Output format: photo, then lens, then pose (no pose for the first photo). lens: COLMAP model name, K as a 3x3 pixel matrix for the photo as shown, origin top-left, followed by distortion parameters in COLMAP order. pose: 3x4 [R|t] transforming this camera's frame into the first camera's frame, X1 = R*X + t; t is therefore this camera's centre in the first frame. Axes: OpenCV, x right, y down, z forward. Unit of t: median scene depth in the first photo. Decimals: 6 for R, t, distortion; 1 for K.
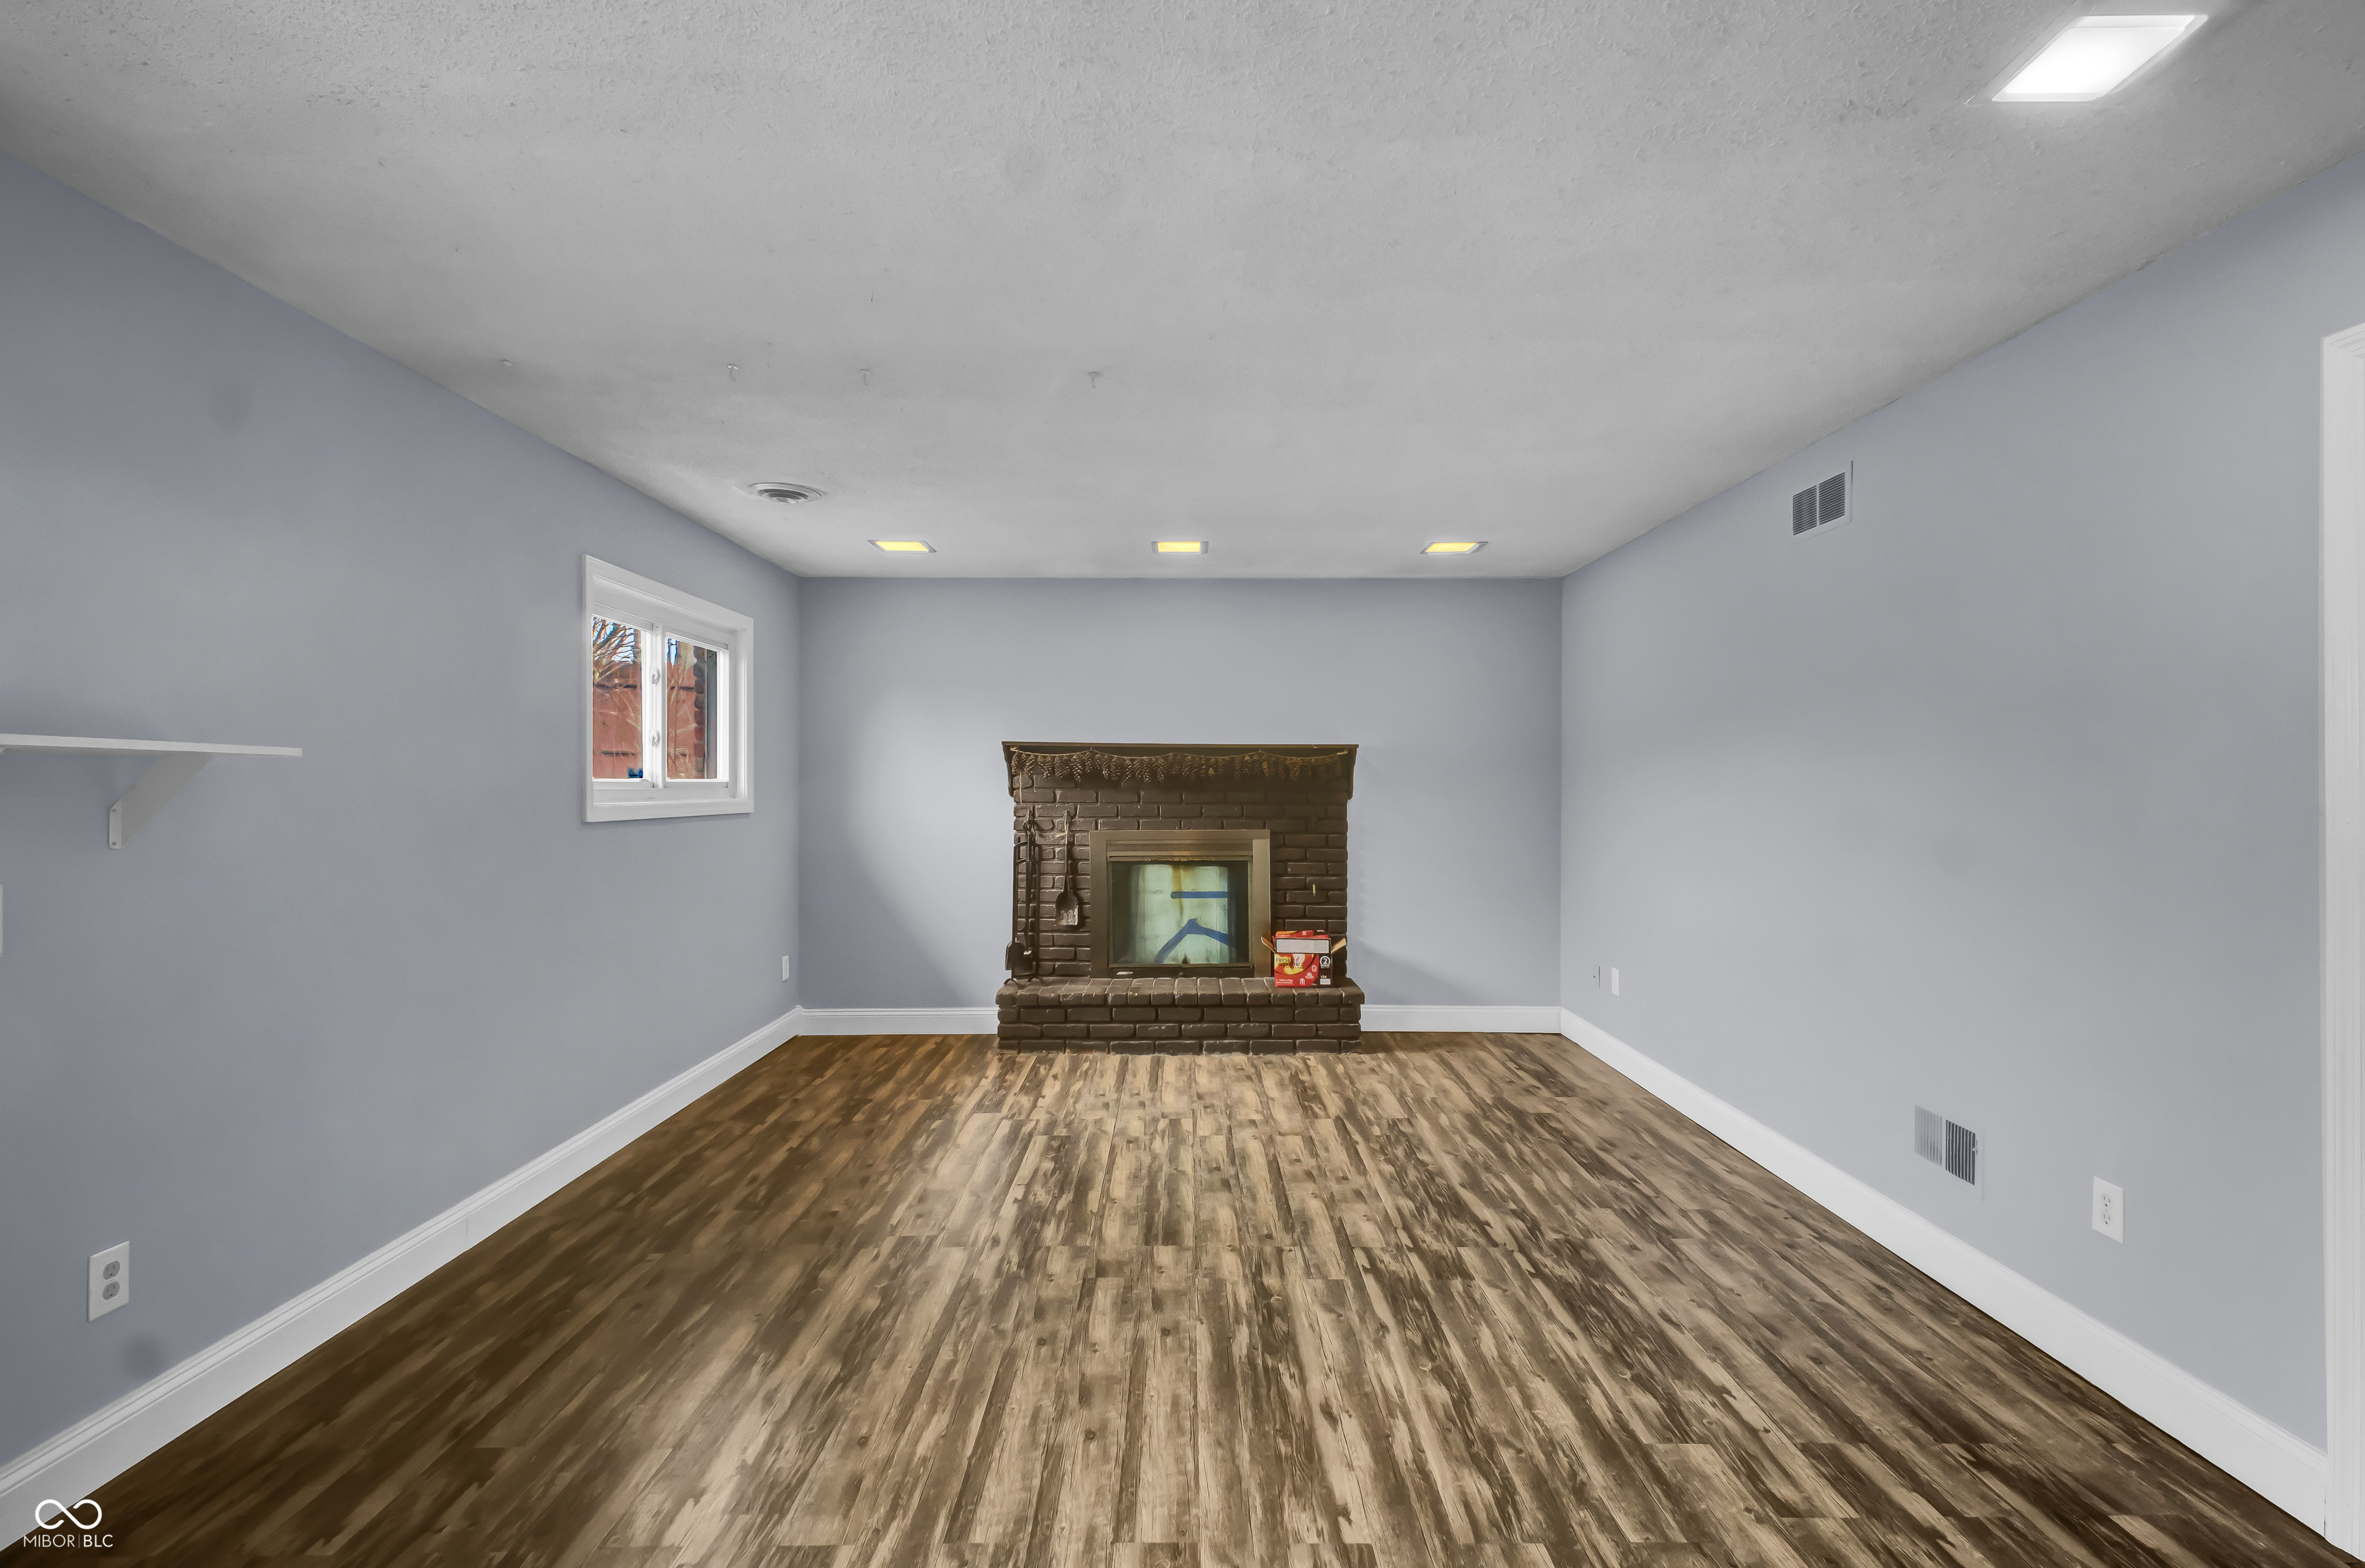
lens RADIAL K [[1081.1, 0, 1181.1], [0, 1081.1, 791.5], [0, 0, 1]] dist [0.029244, -0.015050]
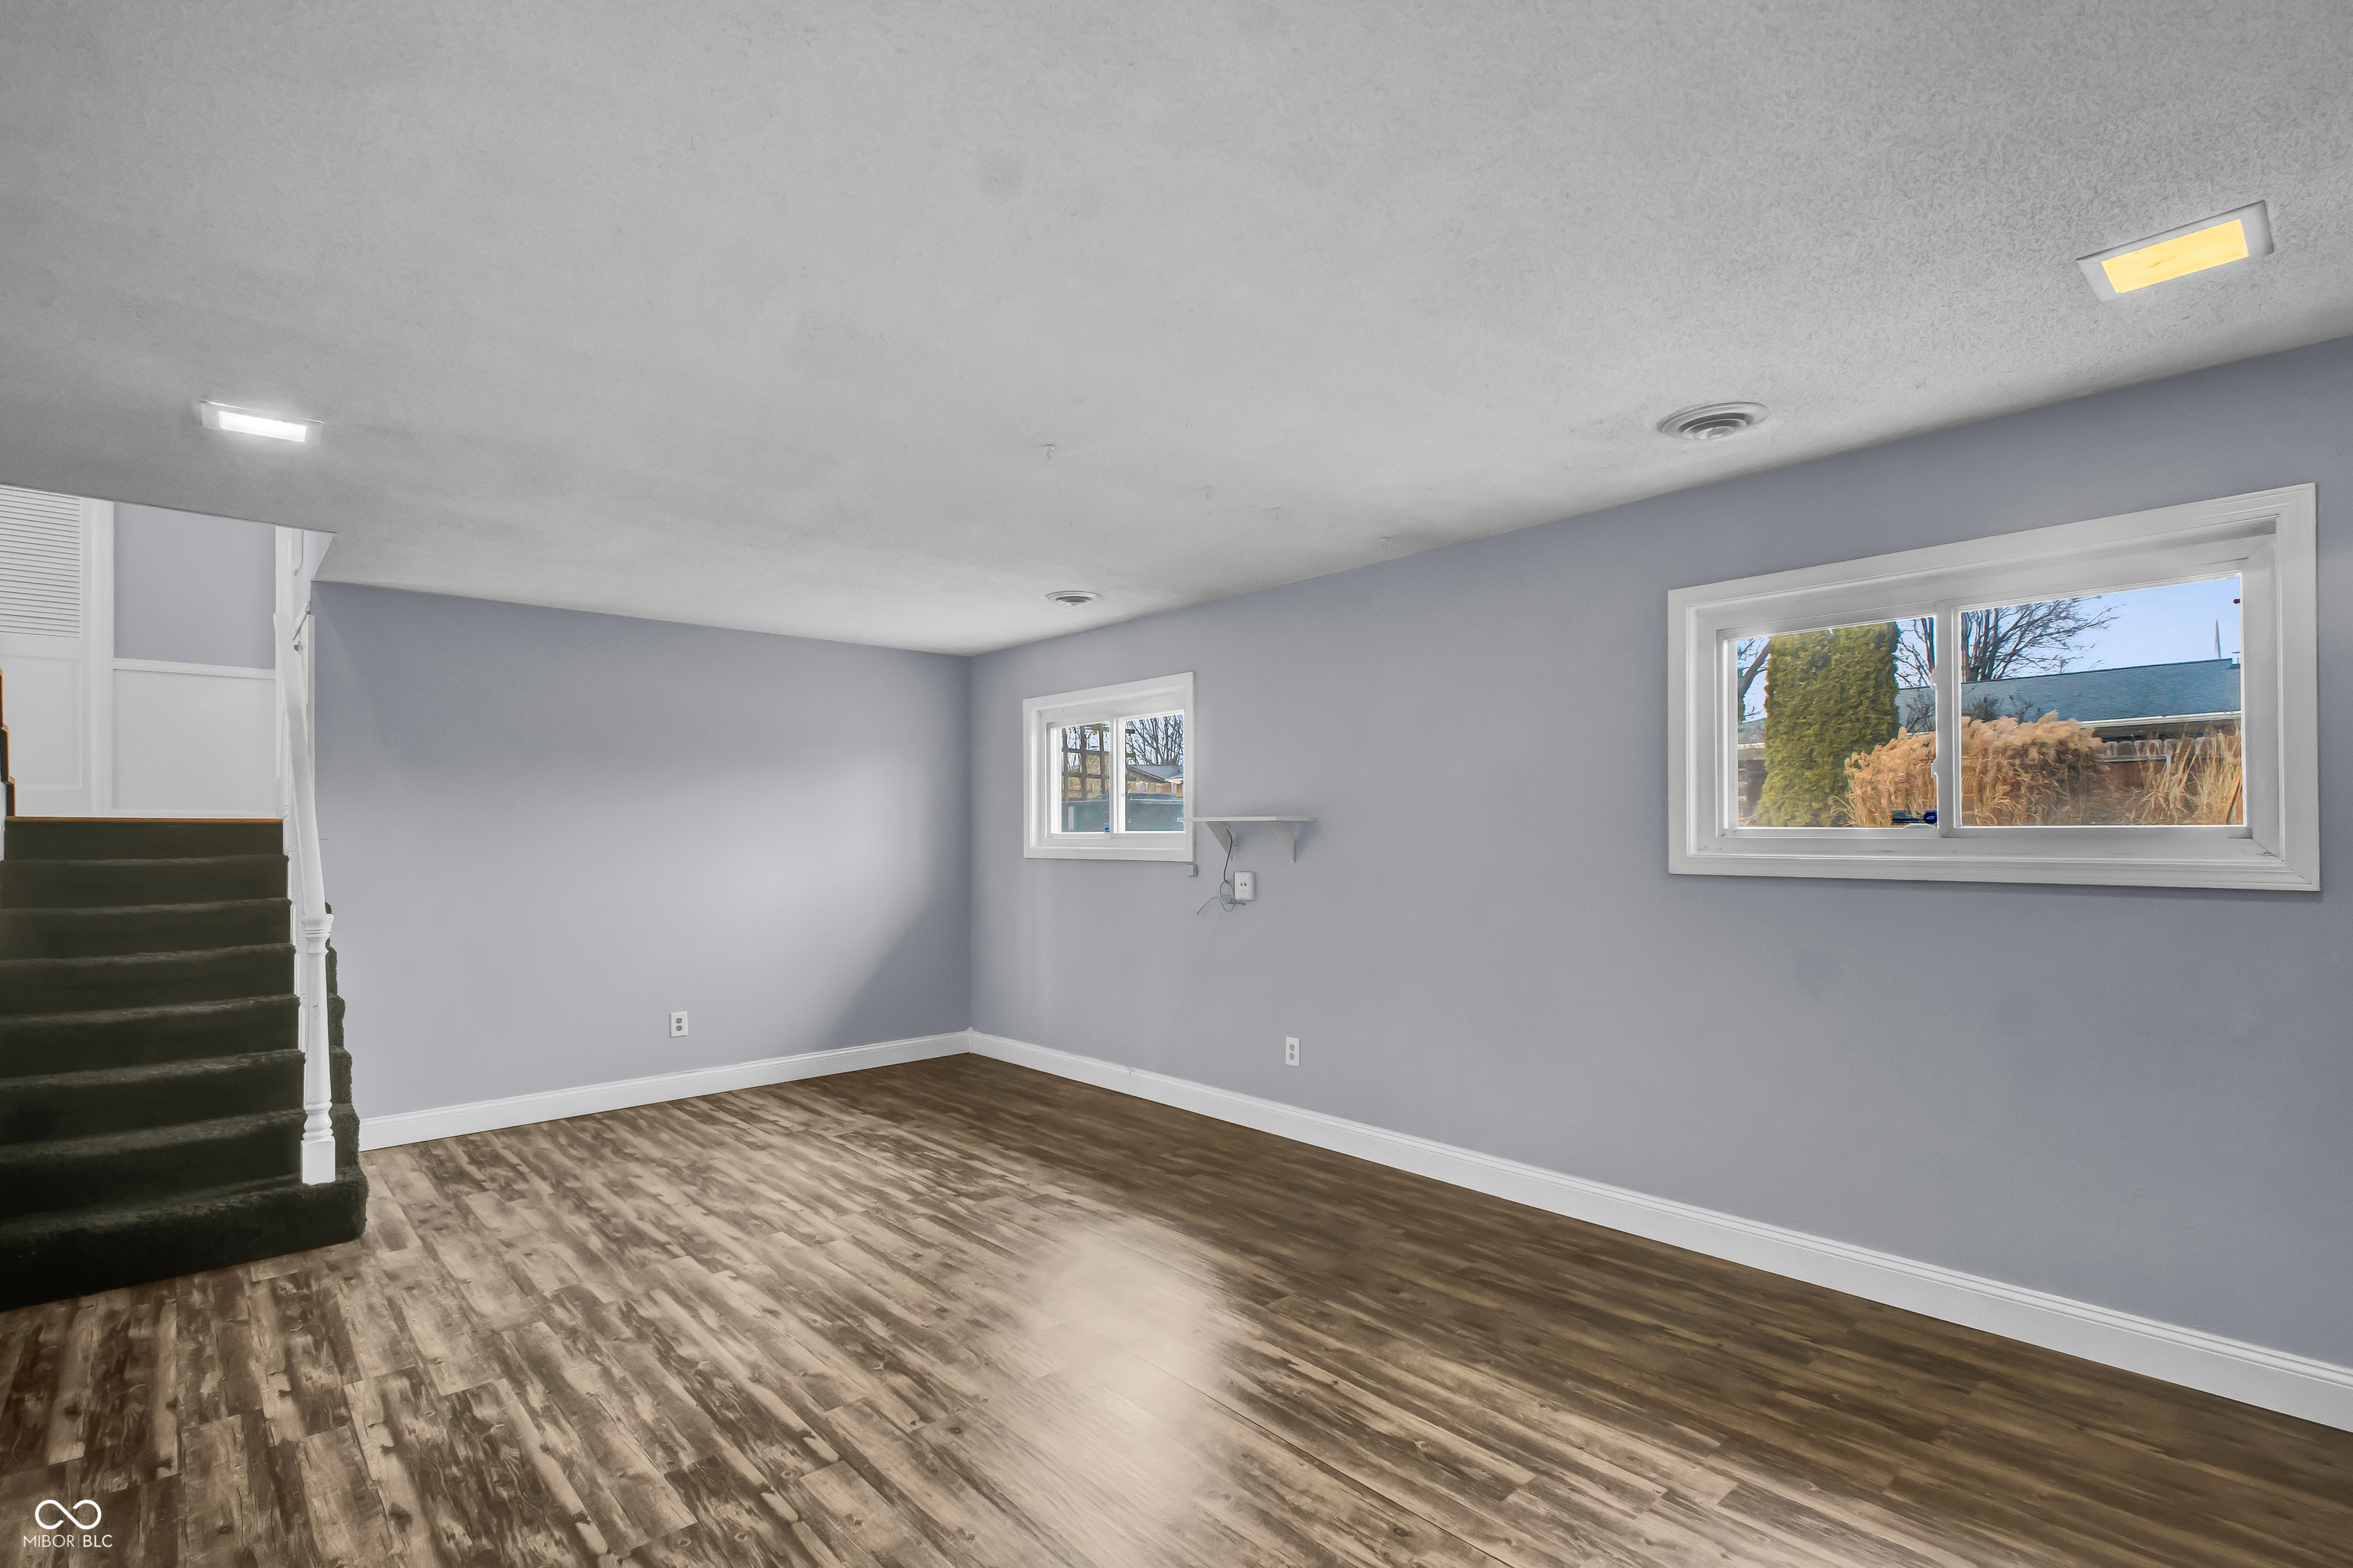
lens RADIAL K [[1095.8, 0, 1169.6], [0, 1095.8, 783.7], [0, 0, 1]] dist [0.038552, -0.018722]
pose [[-0.741708, -0.025821, -0.670225, 0.562761], [0.000959, 0.999217, -0.039557, -0.012274], [0.670722, -0.029983, -0.741103, 1.896049]]
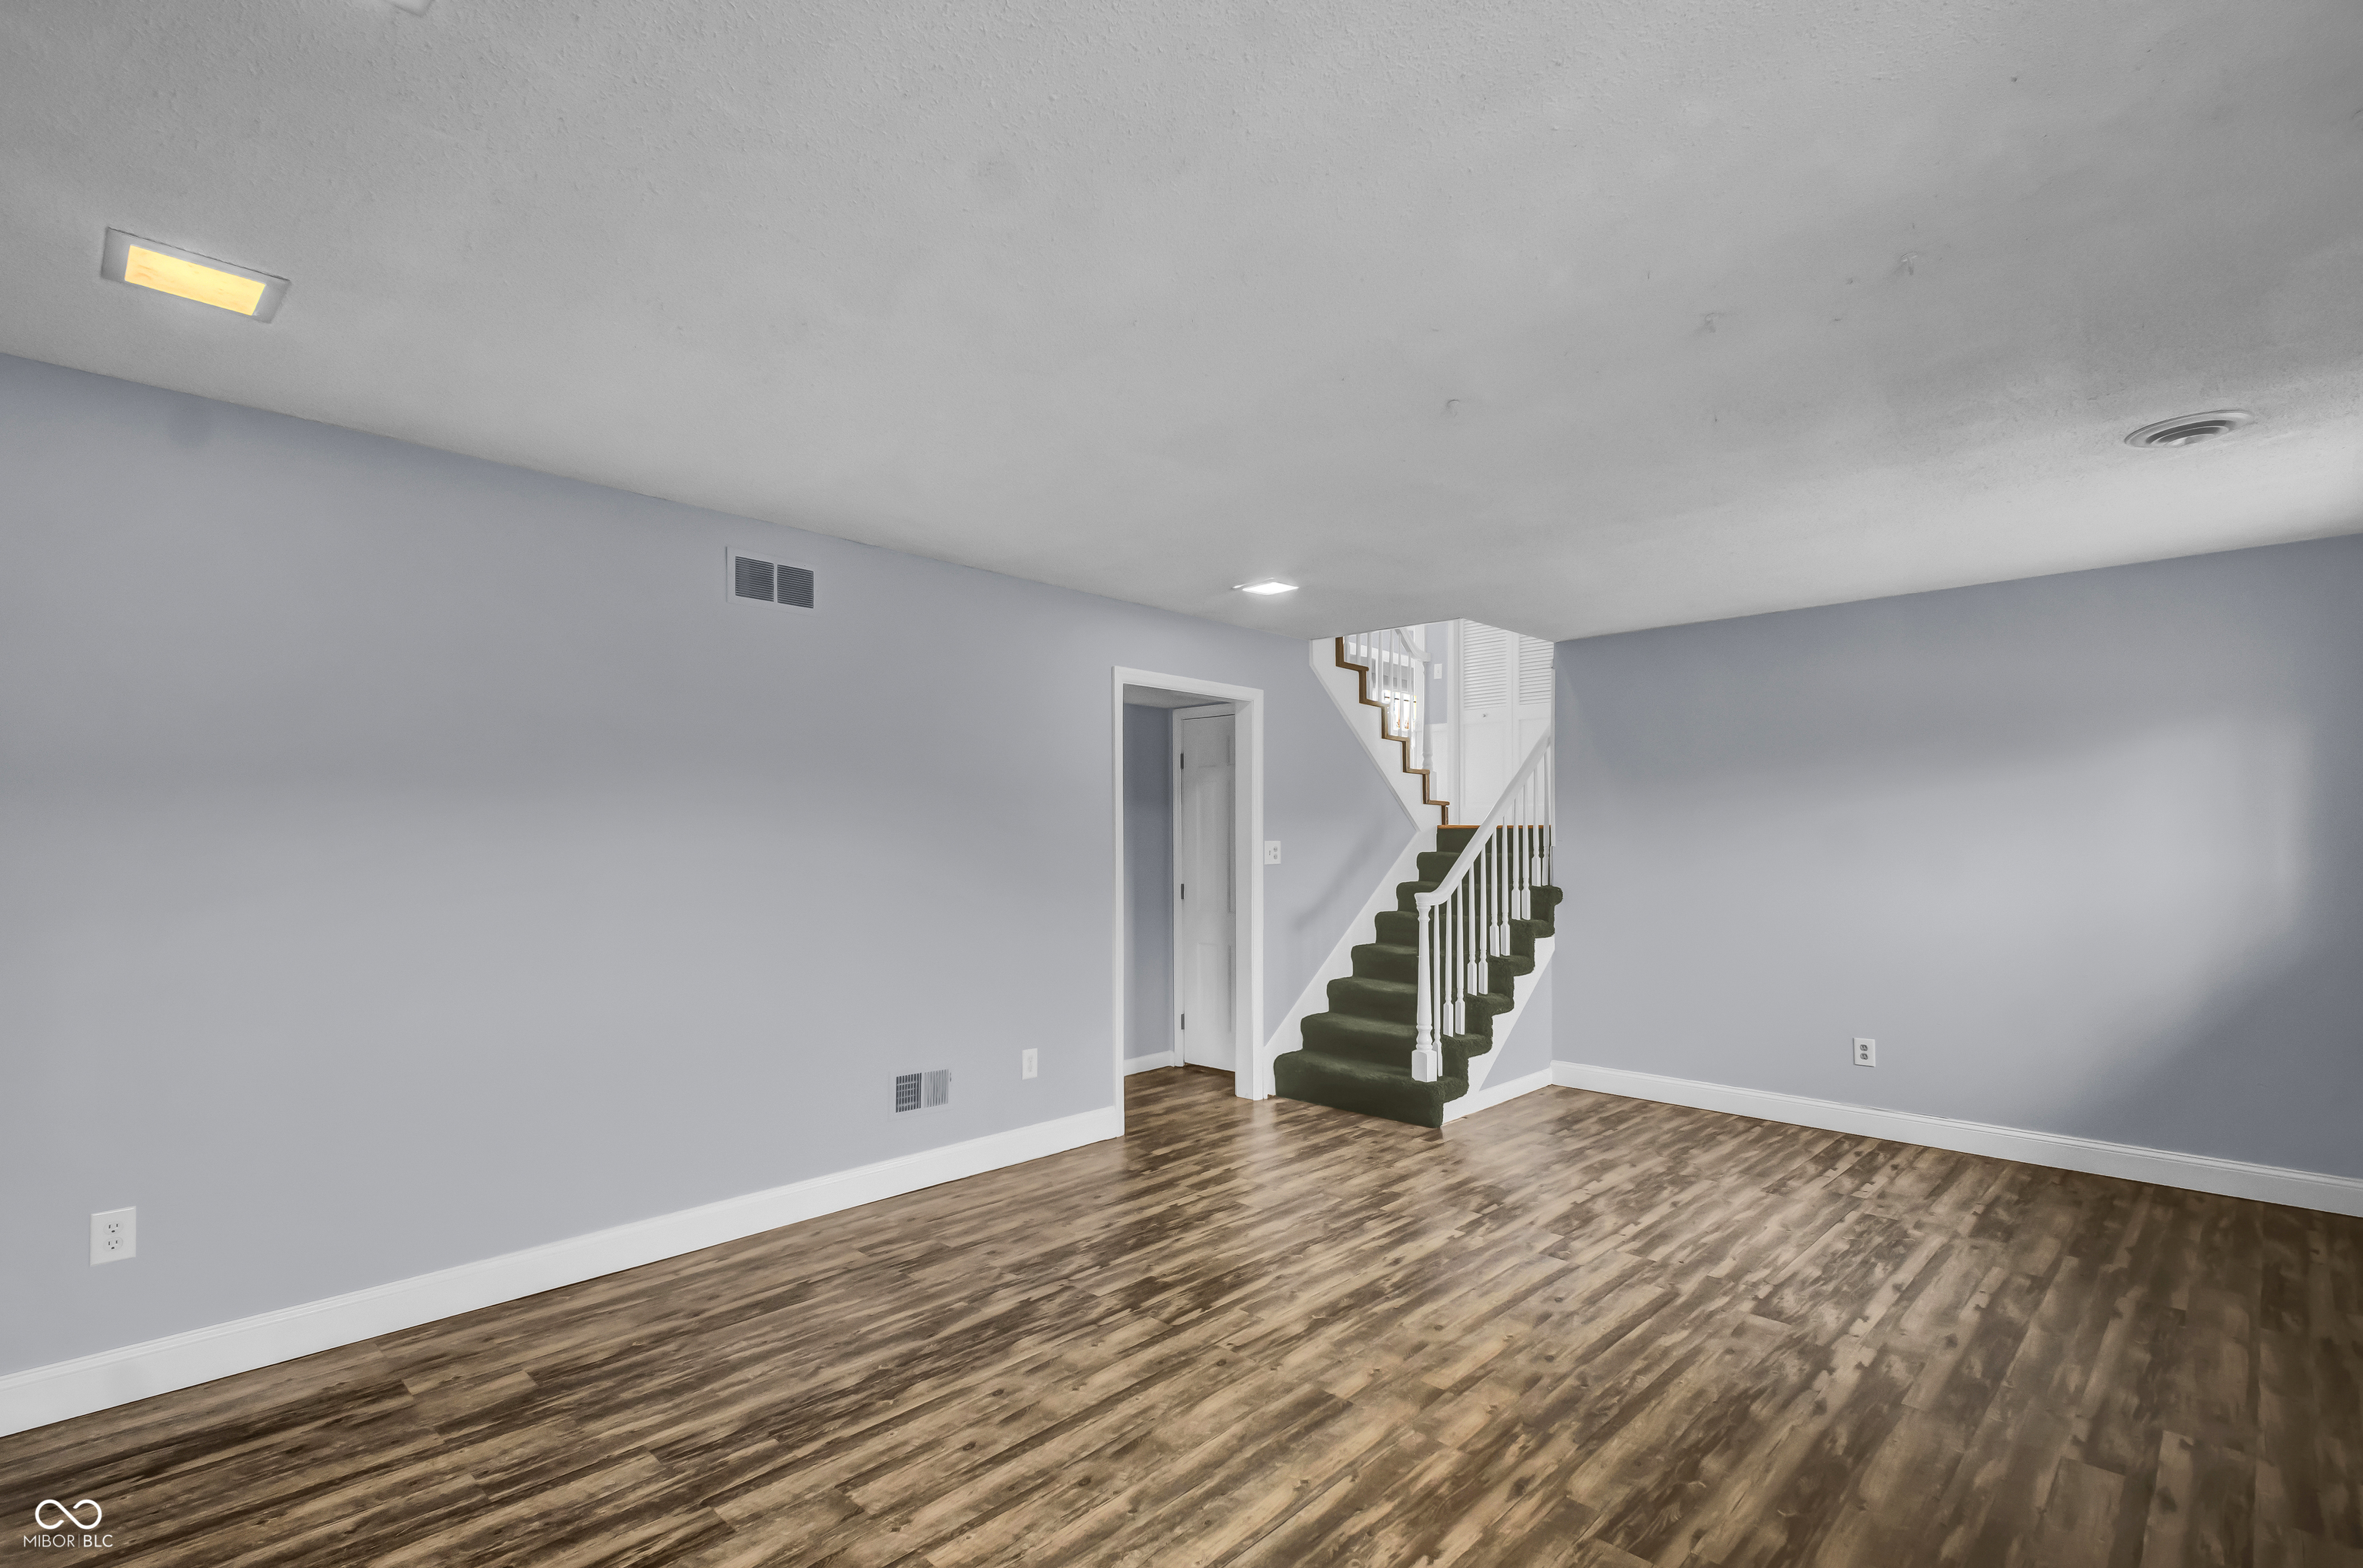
lens RADIAL K [[1114.1, 0, 1192.3], [0, 1114.1, 784.7], [0, 0, 1]] dist [0.040869, -0.017001]
pose [[-0.728618, 0.032283, 0.684159, -0.594641], [0.003237, 0.999040, -0.043693, -0.012015], [-0.684913, -0.029621, -0.728023, 1.888111]]
